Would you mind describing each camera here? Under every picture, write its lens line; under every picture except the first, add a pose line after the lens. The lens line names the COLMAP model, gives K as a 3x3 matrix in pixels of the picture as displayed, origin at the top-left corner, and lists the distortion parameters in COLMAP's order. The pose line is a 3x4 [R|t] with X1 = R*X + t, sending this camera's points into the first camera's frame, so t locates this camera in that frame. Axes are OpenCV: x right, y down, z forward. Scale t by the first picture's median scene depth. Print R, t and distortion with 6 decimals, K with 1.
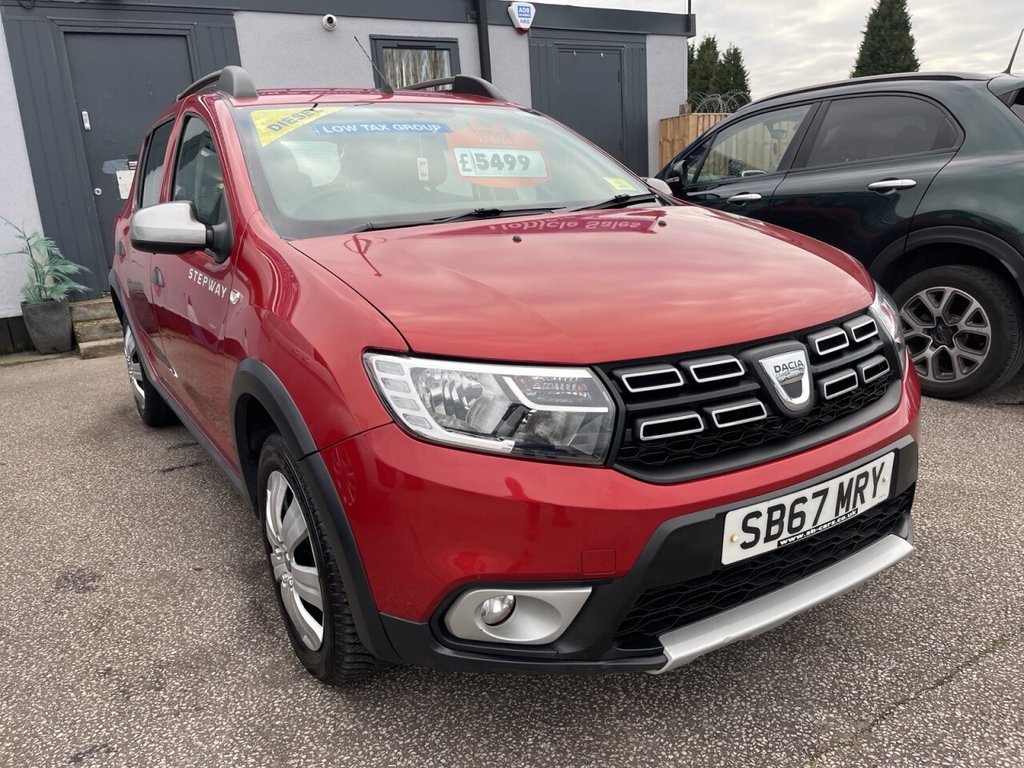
lens RADIAL K [[771.1, 0, 512.4], [0, 771.1, 387.8], [0, 0, 1]] dist [0.080656, -0.108814]
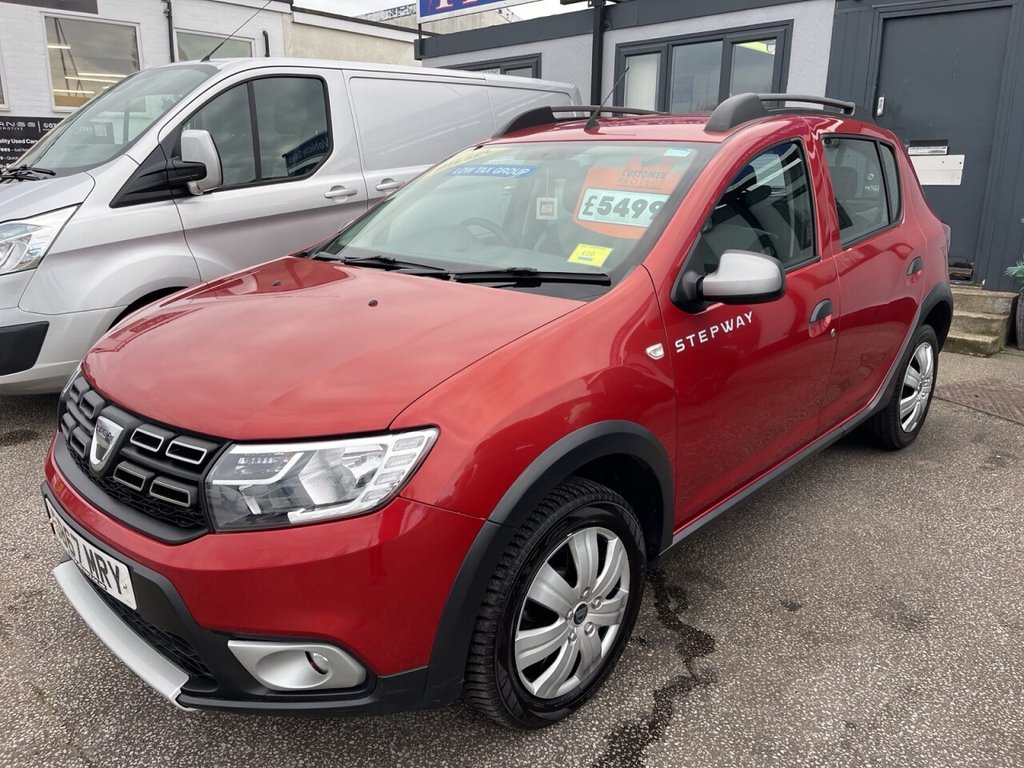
lens RADIAL K [[771.1, 0, 518.0], [0, 771.1, 382.7], [0, 0, 1]] dist [0.080656, -0.108814]
pose [[0.241488, 0.318458, -0.916661, 1.456413], [-0.261438, 0.931042, 0.254580, -0.521333], [0.934523, 0.178172, 0.308092, 1.130257]]
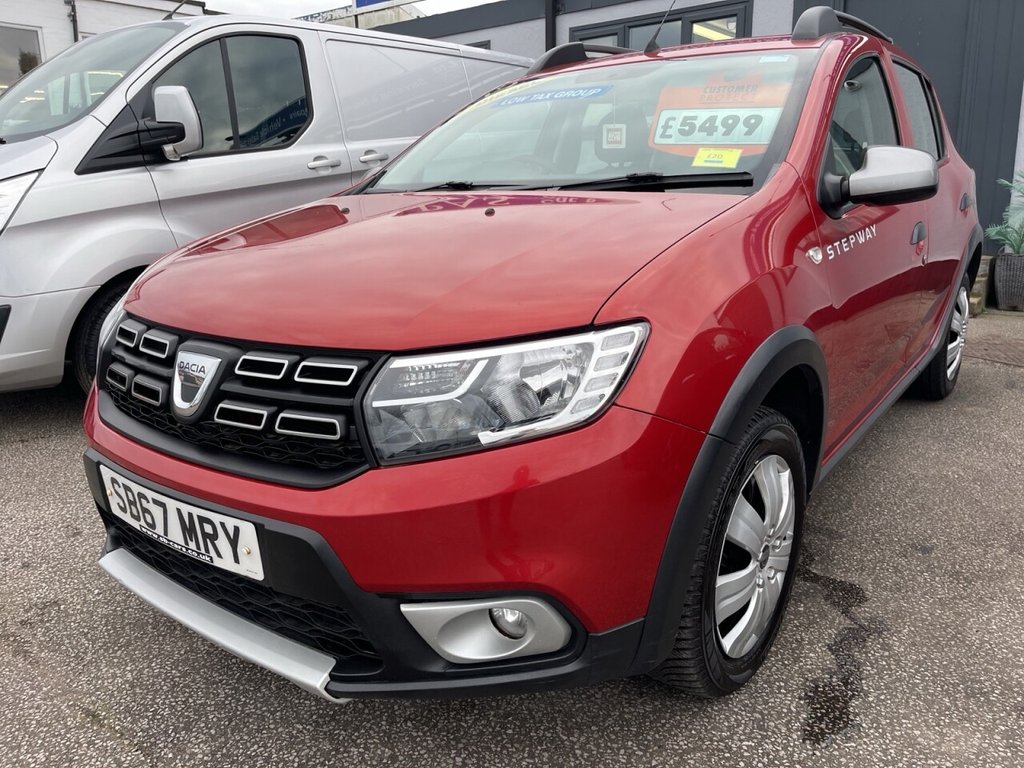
lens RADIAL K [[771.1, 0, 516.1], [0, 771.1, 384.7], [0, 0, 1]] dist [0.080656, -0.108814]
pose [[0.351009, 0.284655, -0.892056, 1.242933], [-0.233908, 0.949125, 0.210827, -0.276177], [0.906686, 0.134657, 0.399734, 0.920944]]
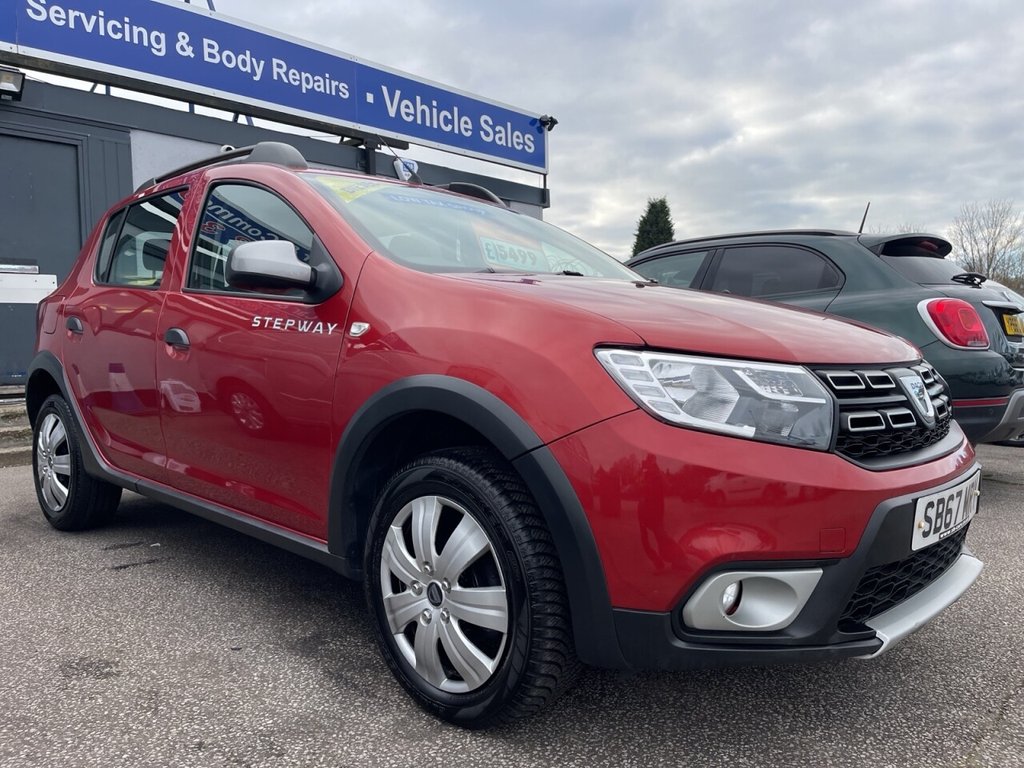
lens RADIAL K [[771.1, 0, 513.4], [0, 771.1, 385.2], [0, 0, 1]] dist [0.080656, -0.108814]
pose [[0.966787, 0.038199, 0.252712, -0.494461], [0.016131, 0.977678, -0.209491, 0.194227], [-0.255073, 0.206610, 0.944590, 0.044002]]
